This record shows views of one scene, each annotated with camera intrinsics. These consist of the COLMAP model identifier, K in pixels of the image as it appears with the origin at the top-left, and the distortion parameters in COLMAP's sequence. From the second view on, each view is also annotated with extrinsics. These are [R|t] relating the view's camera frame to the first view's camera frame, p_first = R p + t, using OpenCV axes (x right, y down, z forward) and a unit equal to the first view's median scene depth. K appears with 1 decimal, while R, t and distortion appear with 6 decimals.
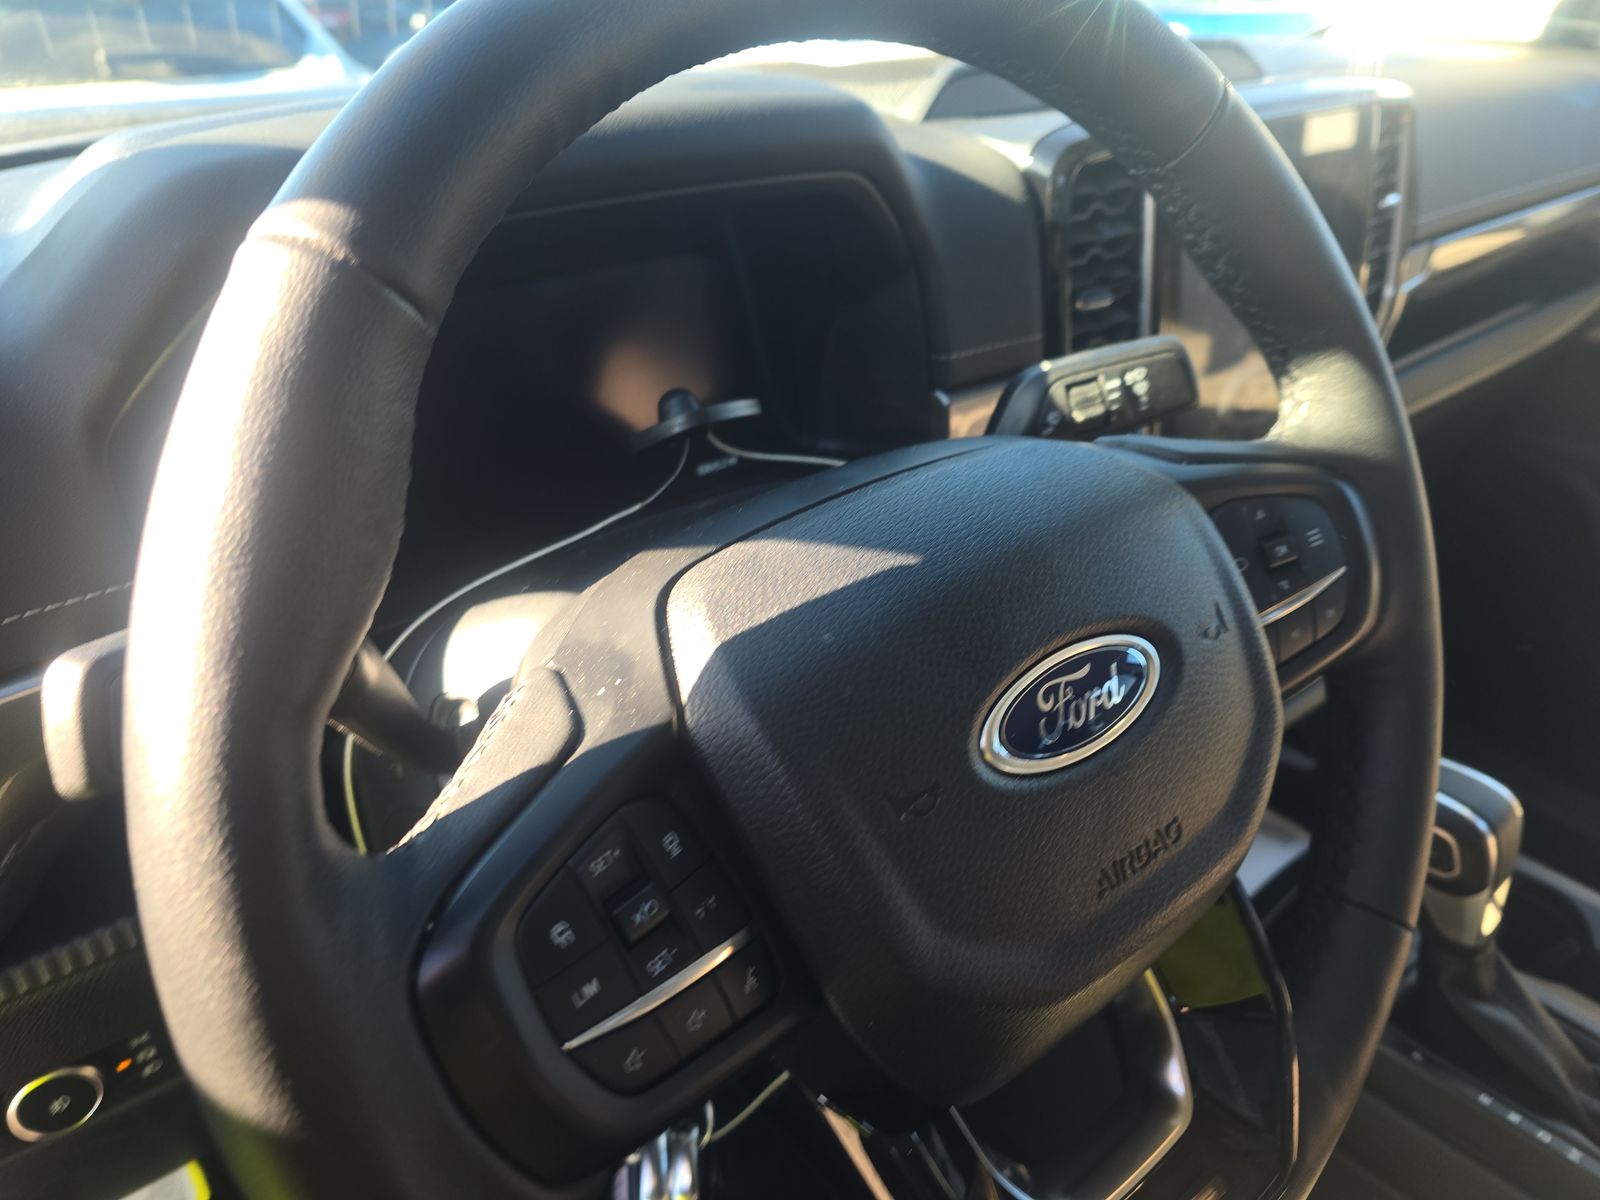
lens RADIAL K [[1076.4, 0, 789.0], [0, 1076.4, 600.2], [0, 0, 1]] dist [0.051336, -0.065927]
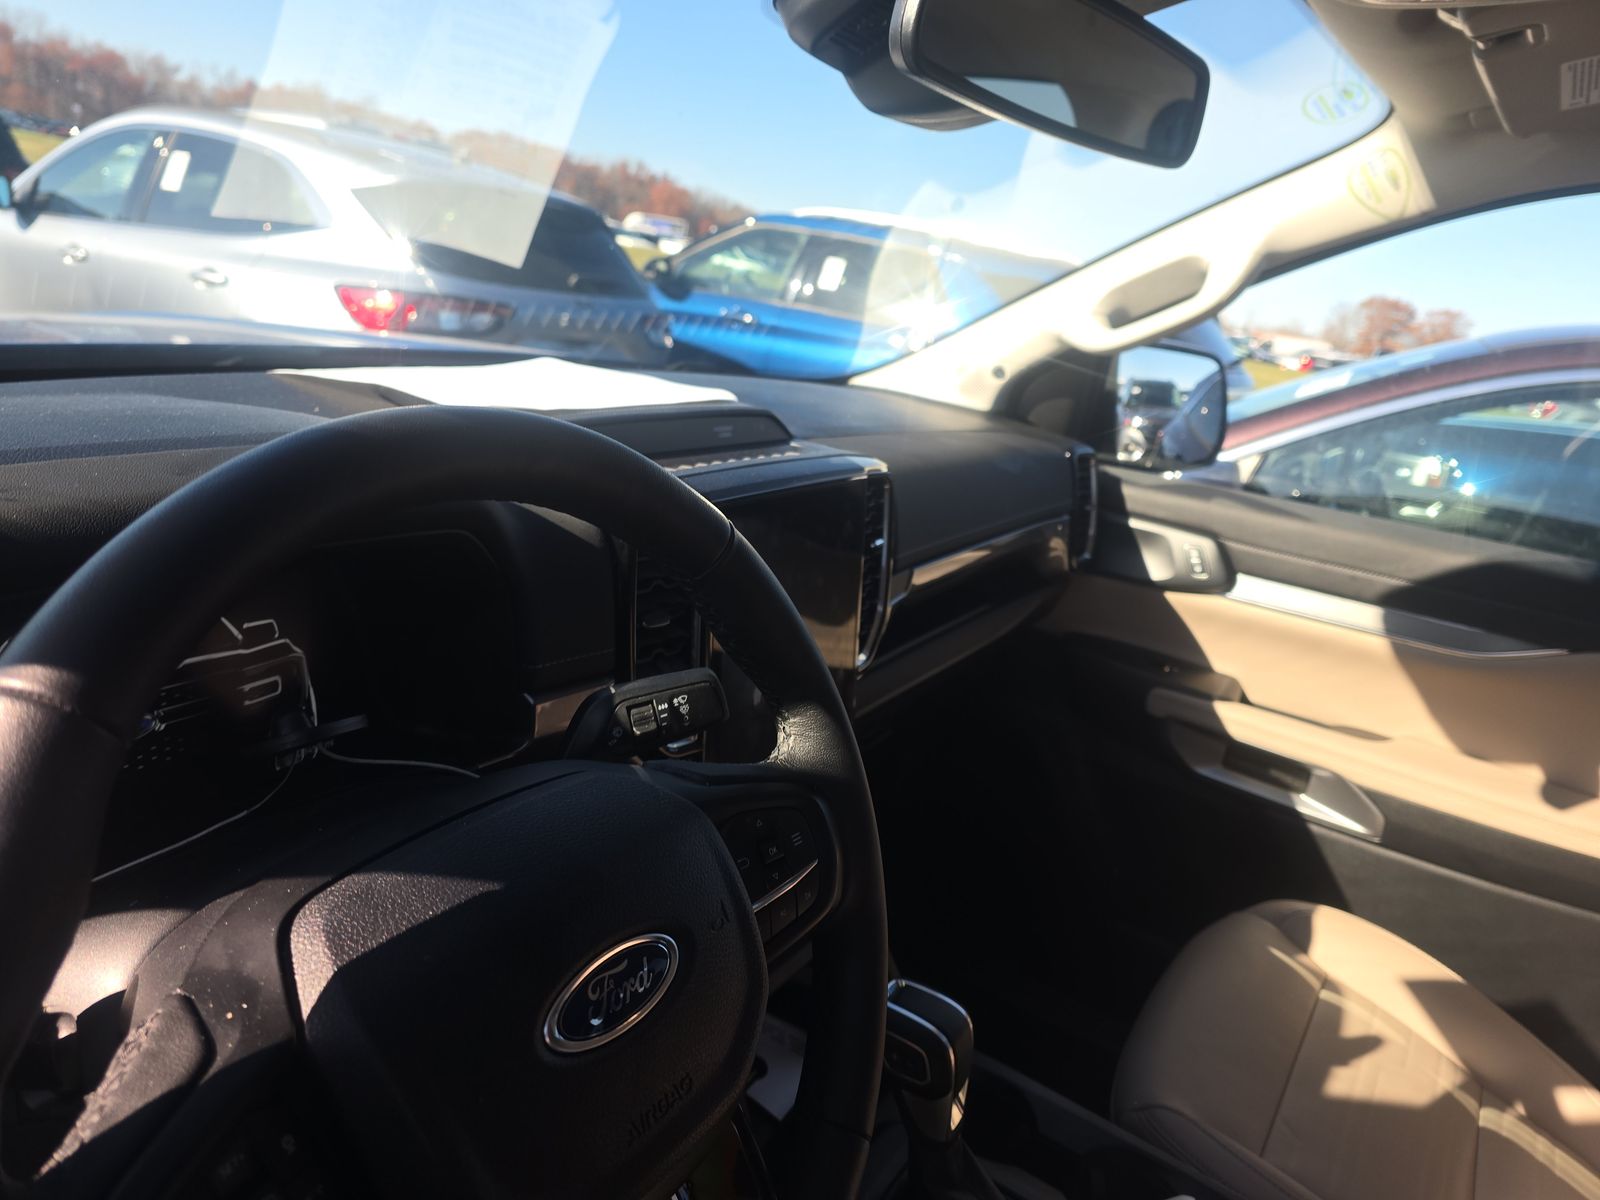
lens RADIAL K [[1076.4, 0, 789.0], [0, 1076.4, 600.2], [0, 0, 1]] dist [0.051336, -0.065927]
pose [[0.931451, 0.059038, 0.359045, -0.046875], [0.010573, 0.981941, -0.188889, -0.122278], [-0.363713, 0.179737, 0.914006, -0.390956]]
